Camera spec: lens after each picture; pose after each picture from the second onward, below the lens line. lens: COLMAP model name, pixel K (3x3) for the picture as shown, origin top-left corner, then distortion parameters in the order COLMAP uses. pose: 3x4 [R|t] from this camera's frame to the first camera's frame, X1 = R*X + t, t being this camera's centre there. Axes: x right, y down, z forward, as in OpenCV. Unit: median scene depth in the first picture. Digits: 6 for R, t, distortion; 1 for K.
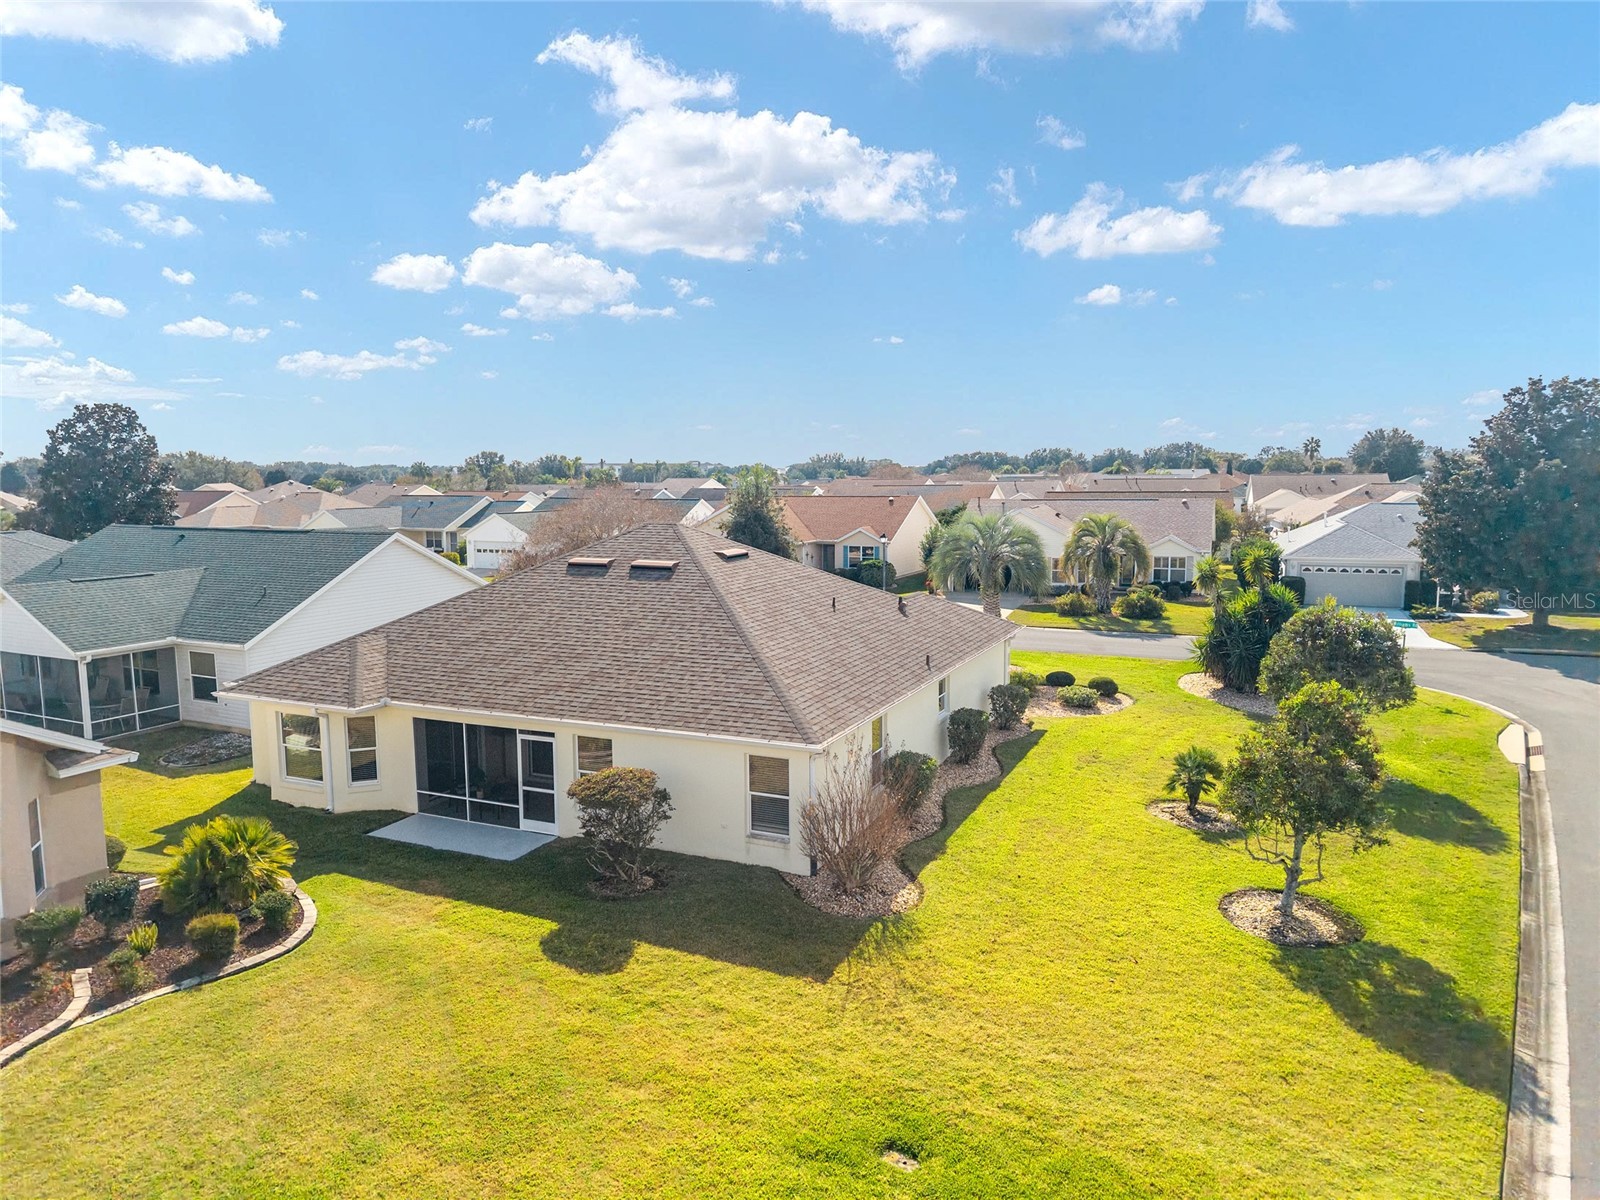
lens RADIAL K [[1074.7, 0, 791.3], [0, 1074.7, 596.7], [0, 0, 1]] dist [0.011378, -0.005112]
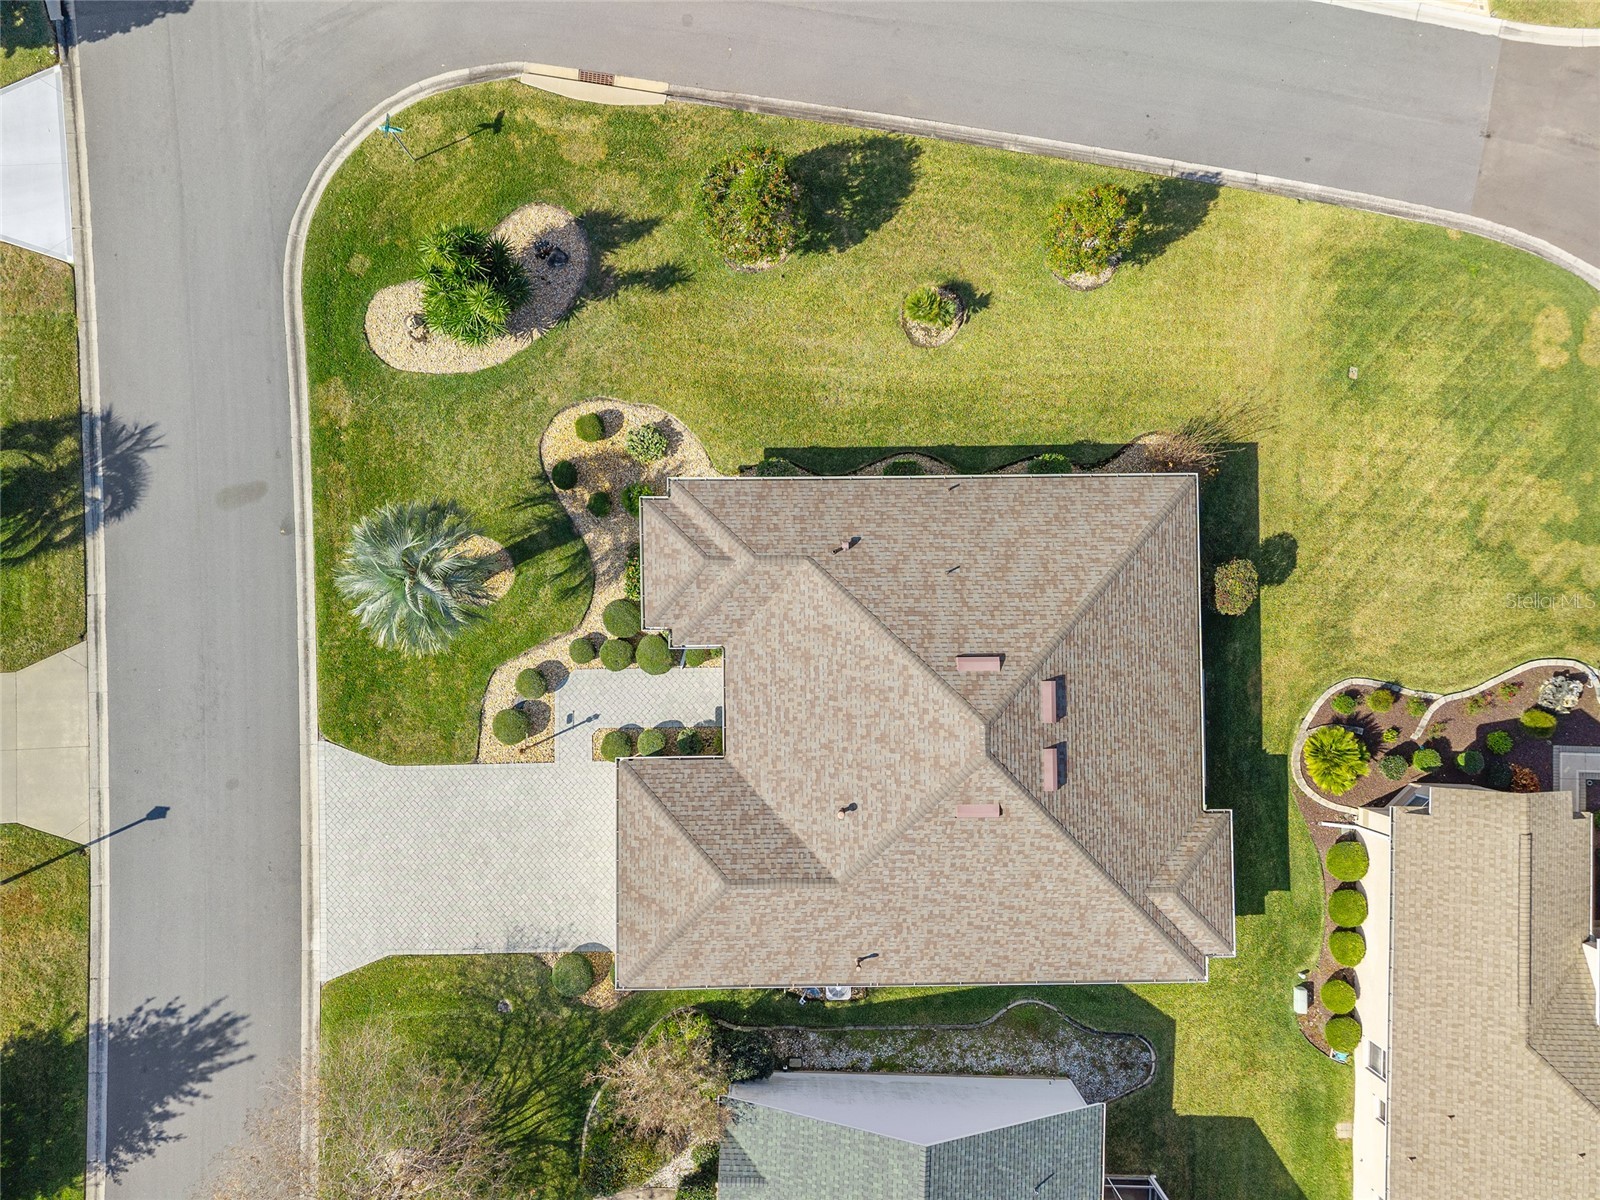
lens RADIAL K [[1074.7, 0, 791.3], [0, 1074.7, 596.7], [0, 0, 1]] dist [0.011378, -0.005112]
pose [[-0.430492, -0.902290, 0.023451, 0.087995], [0.092800, -0.018401, 0.995515, -1.619813], [-0.897811, 0.430737, 0.091654, 1.489499]]
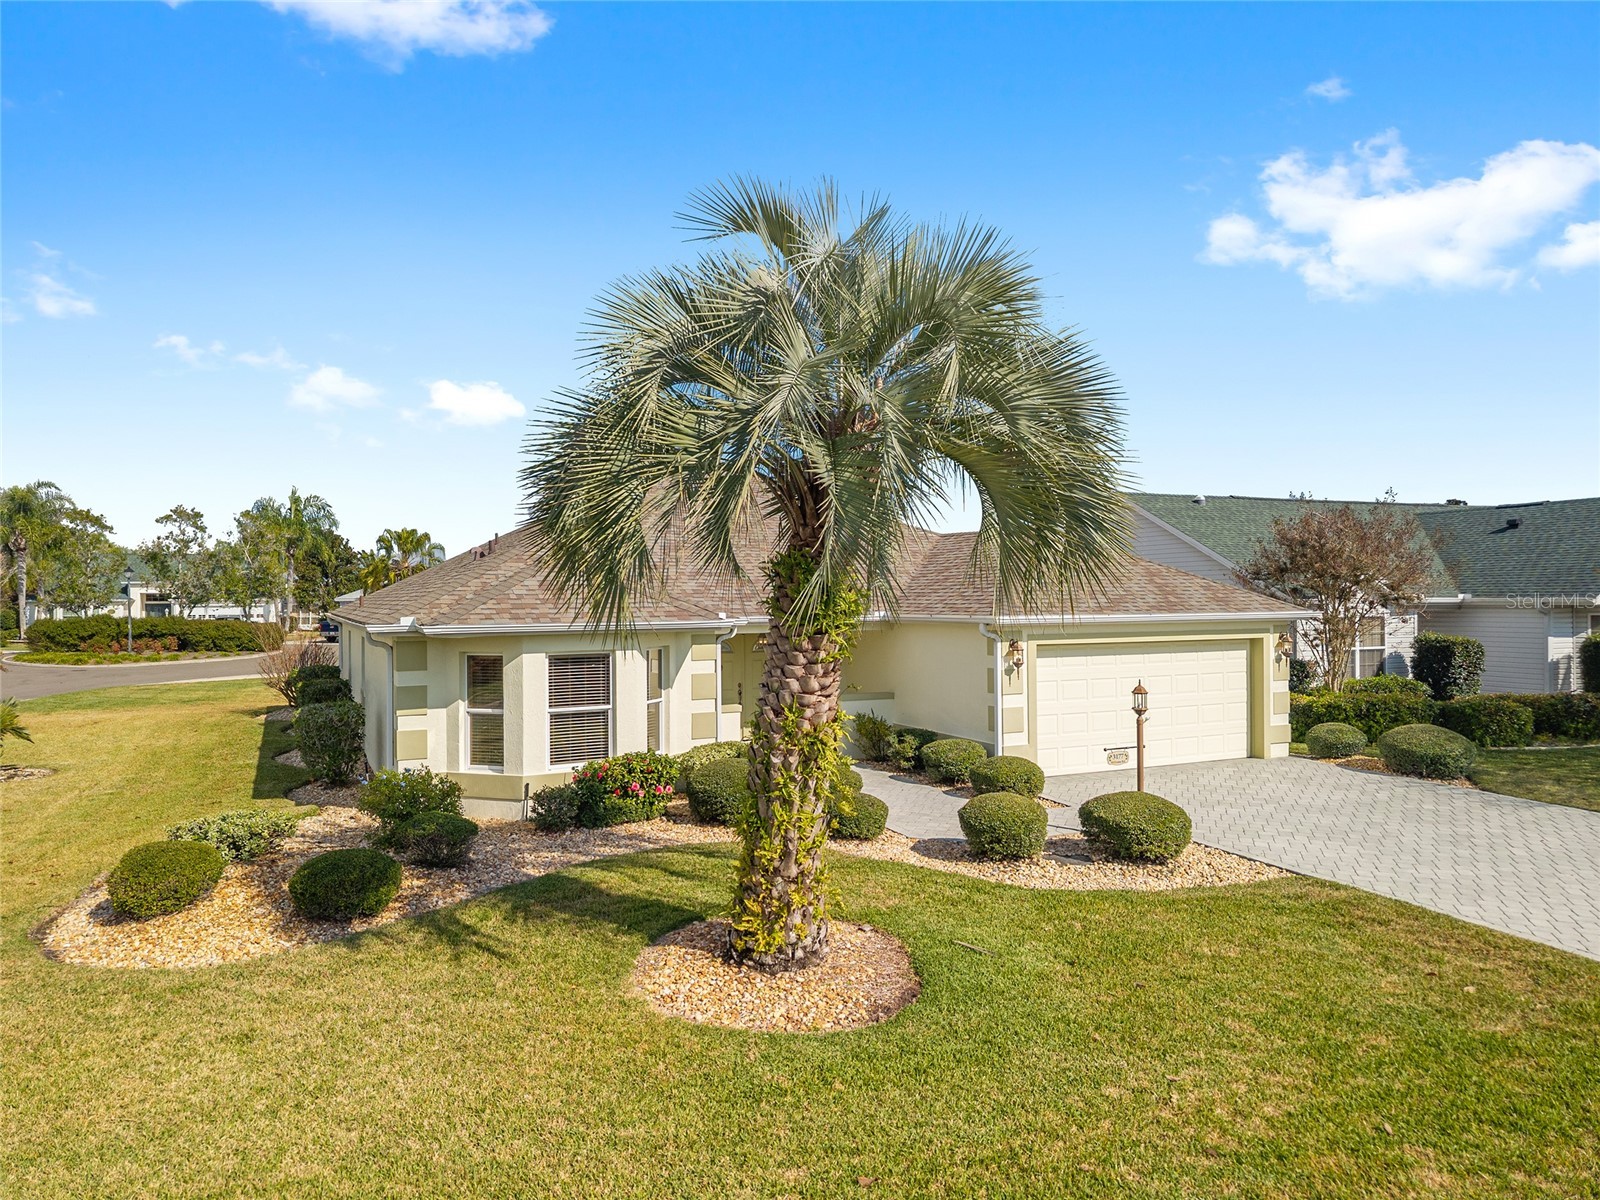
lens RADIAL K [[1067.2, 0, 800.0], [0, 1067.2, 600.0], [0, 0, 1]] dist [0.001891, -0.000391]
pose [[-0.634229, 0.013451, -0.773028, 0.740539], [-0.073244, 0.994307, 0.077395, -0.047660], [0.769668, 0.105705, -0.629633, 2.394864]]
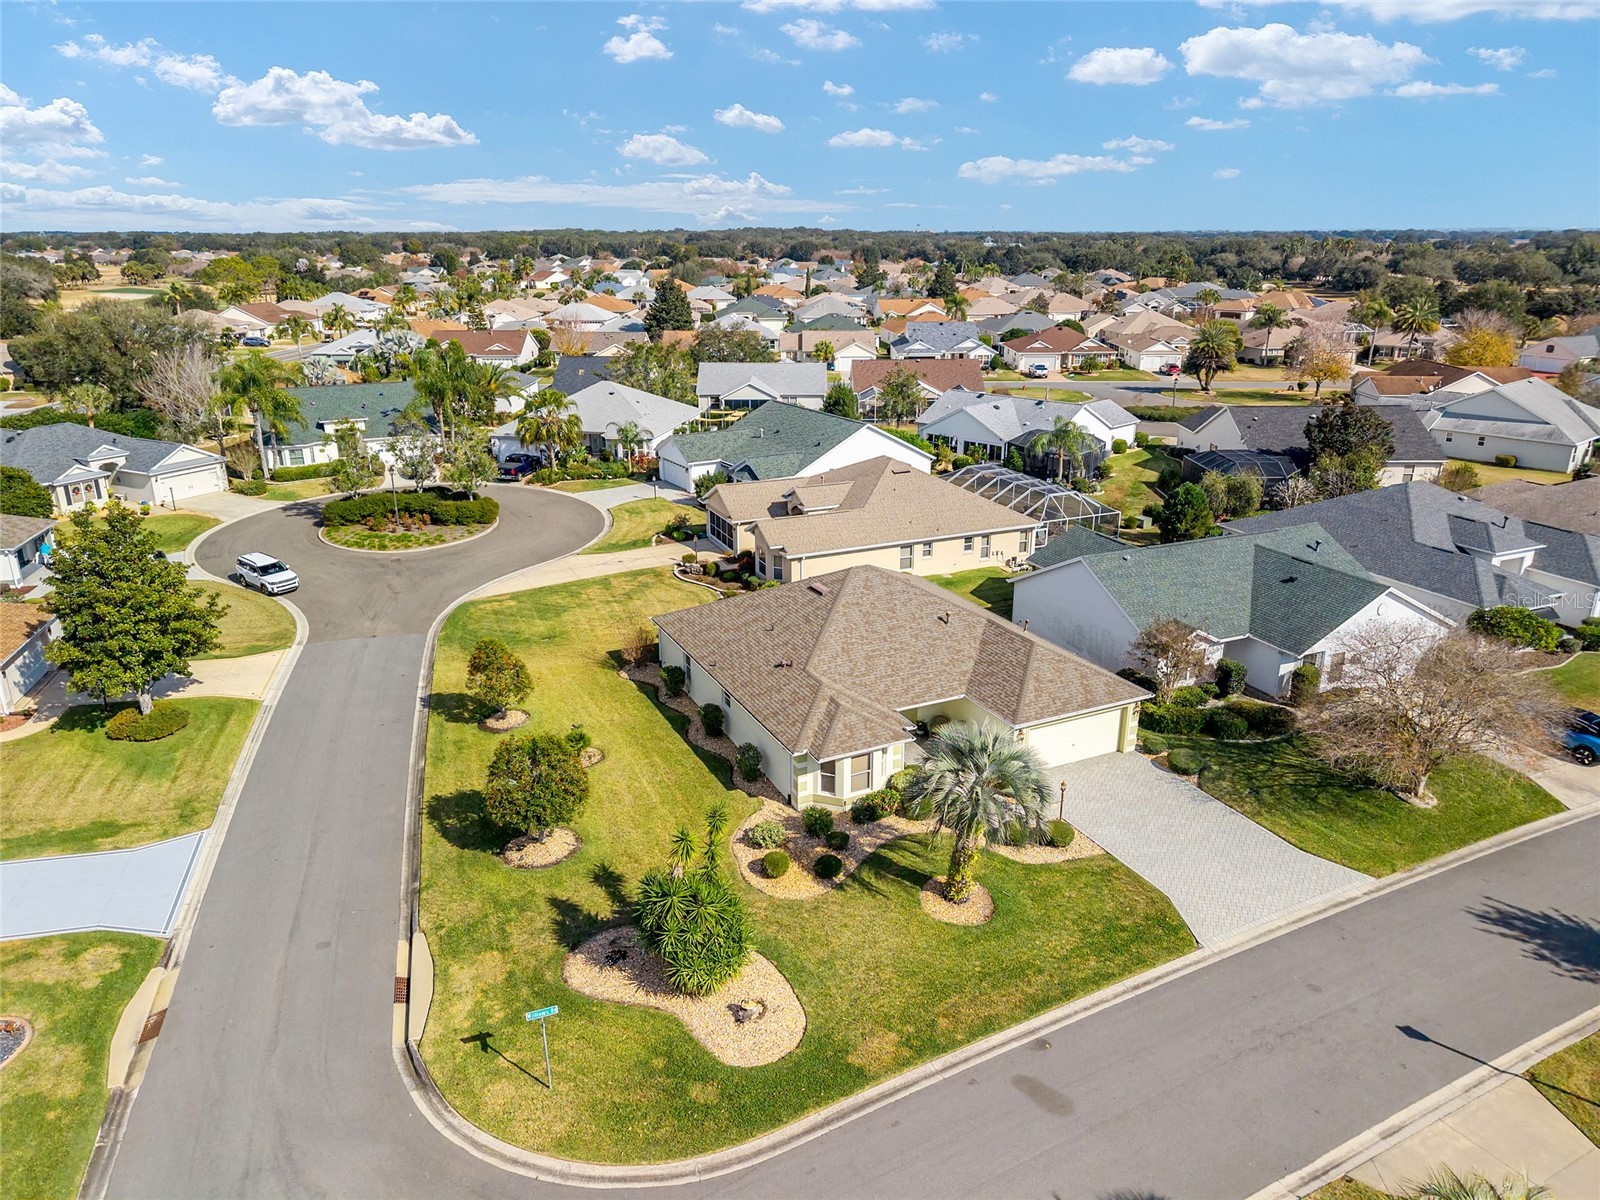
lens RADIAL K [[1067.2, 0, 800.0], [0, 1067.2, 600.0], [0, 0, 1]] dist [0.001891, -0.000391]
pose [[-0.627350, 0.266661, -0.731658, 1.727301], [-0.080712, 0.912219, 0.401674, -1.001401], [0.774543, 0.311043, -0.550758, 2.738415]]
